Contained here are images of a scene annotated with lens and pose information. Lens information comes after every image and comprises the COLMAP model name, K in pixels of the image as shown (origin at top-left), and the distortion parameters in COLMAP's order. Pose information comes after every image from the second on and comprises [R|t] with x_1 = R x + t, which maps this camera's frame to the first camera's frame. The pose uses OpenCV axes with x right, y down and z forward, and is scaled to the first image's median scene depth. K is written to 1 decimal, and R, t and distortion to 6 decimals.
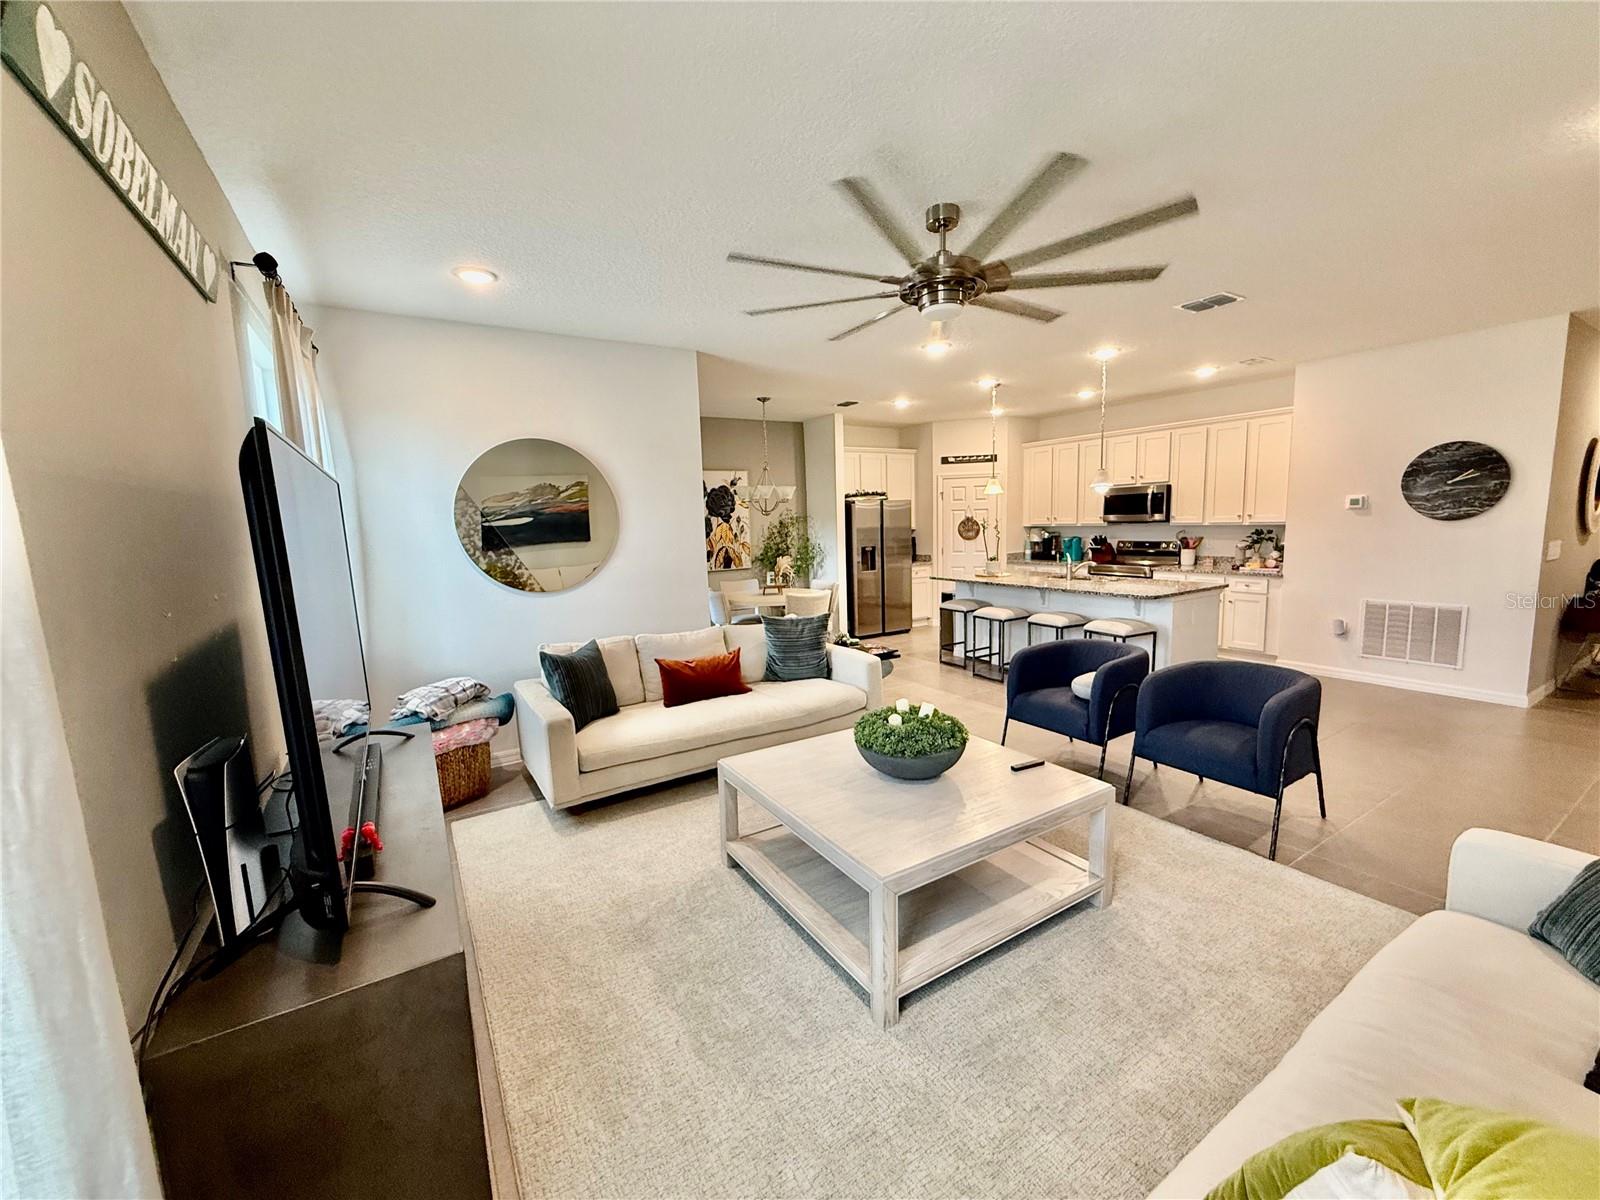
lens RADIAL K [[639.1, 0, 794.6], [0, 639.1, 600.6], [0, 0, 1]] dist [-0.000719, 0.000084]
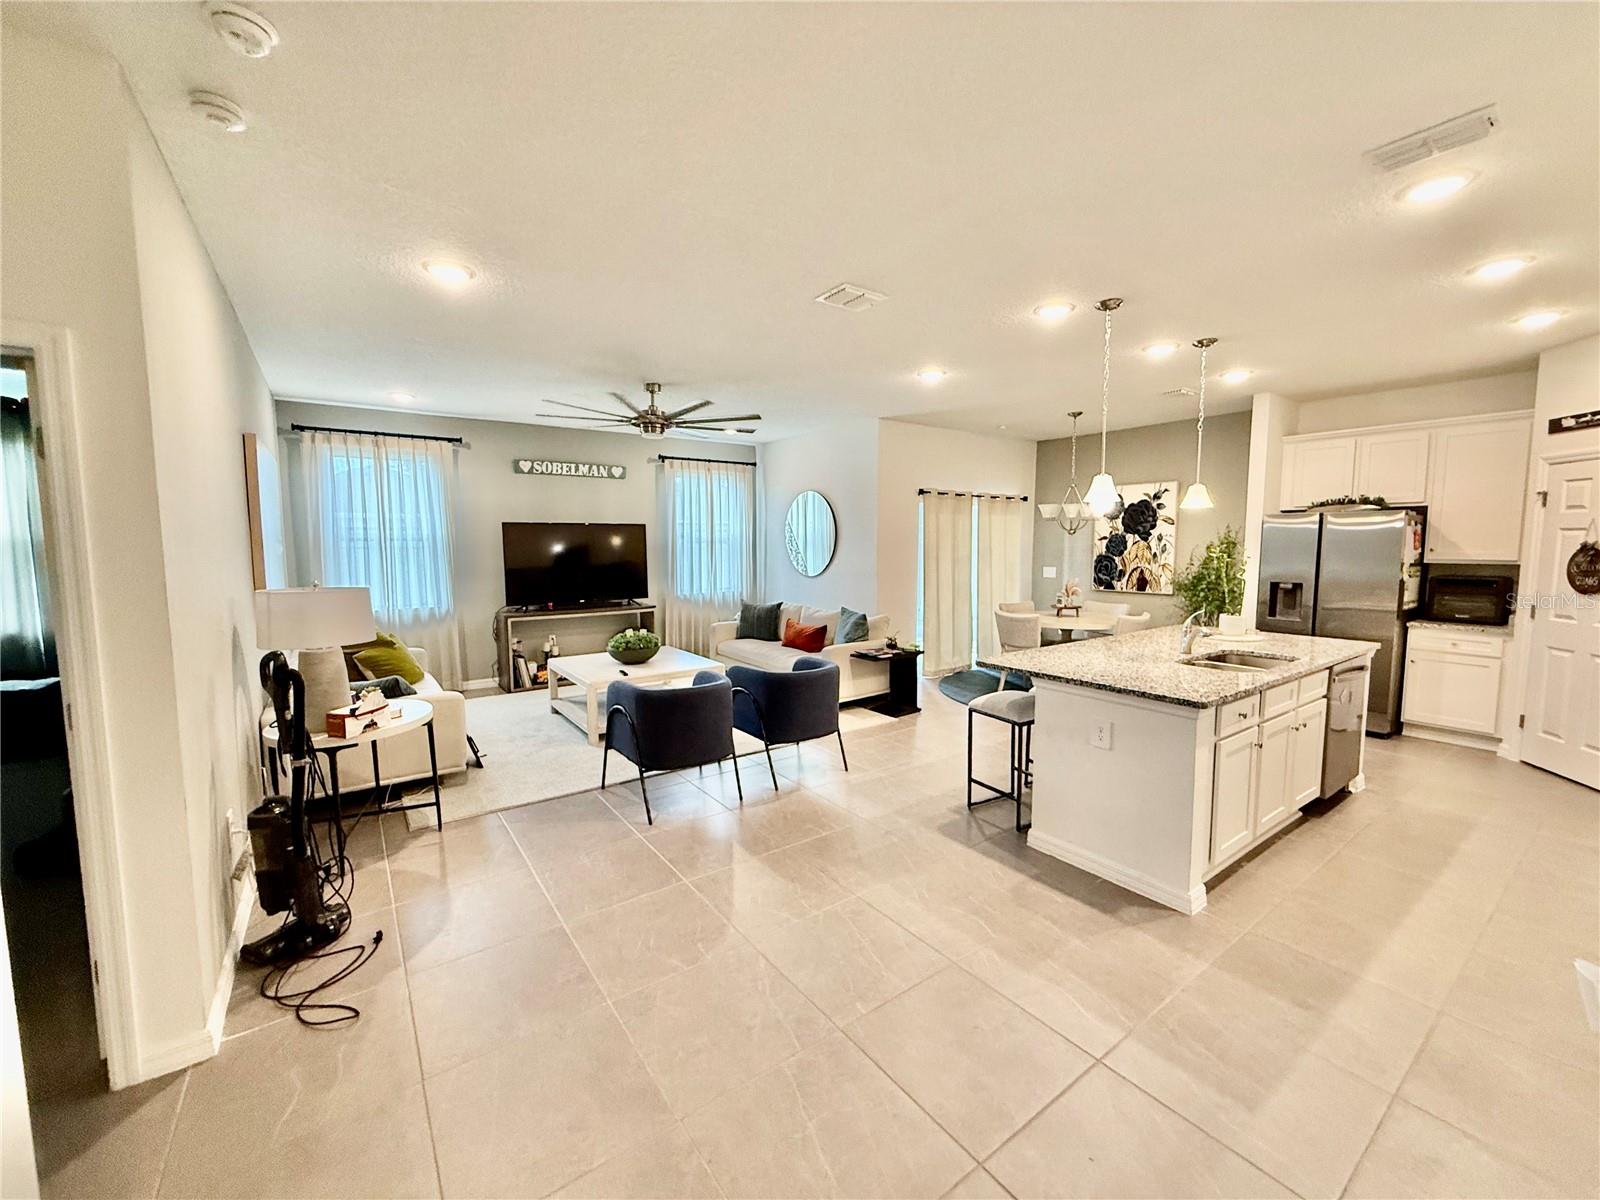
lens RADIAL K [[639.1, 0, 796.0], [0, 639.1, 600.0], [0, 0, 1]] dist [-0.000719, 0.000084]
pose [[0.068179, 0.121806, -0.990210, 0.764482], [-0.127320, 0.985466, 0.112456, -0.078648], [0.989516, 0.118407, 0.082696, 0.451078]]
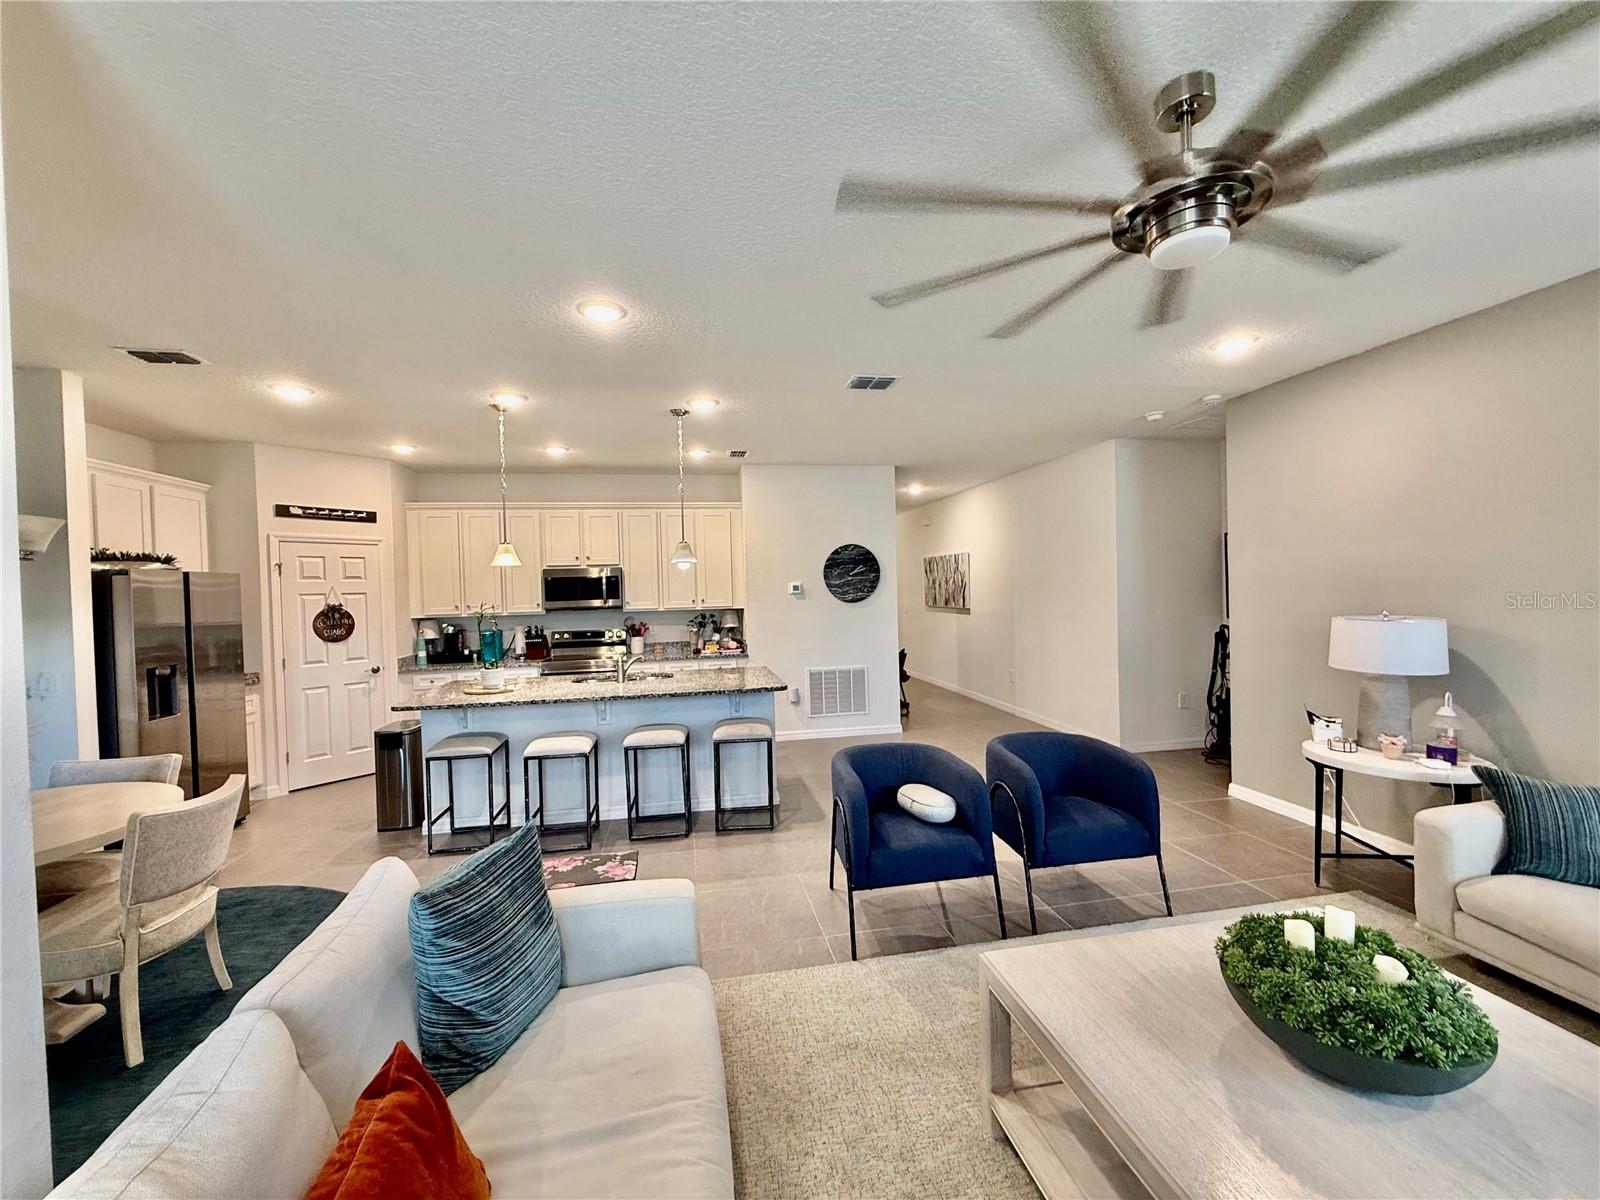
lens RADIAL K [[639.1, 0, 796.5], [0, 639.1, 599.1], [0, 0, 1]] dist [-0.000719, 0.000084]
pose [[0.362983, 0.005761, 0.931778, -0.158446], [0.133860, 0.989286, -0.058263, -0.044899], [-0.922131, 0.145876, 0.358323, 0.400377]]
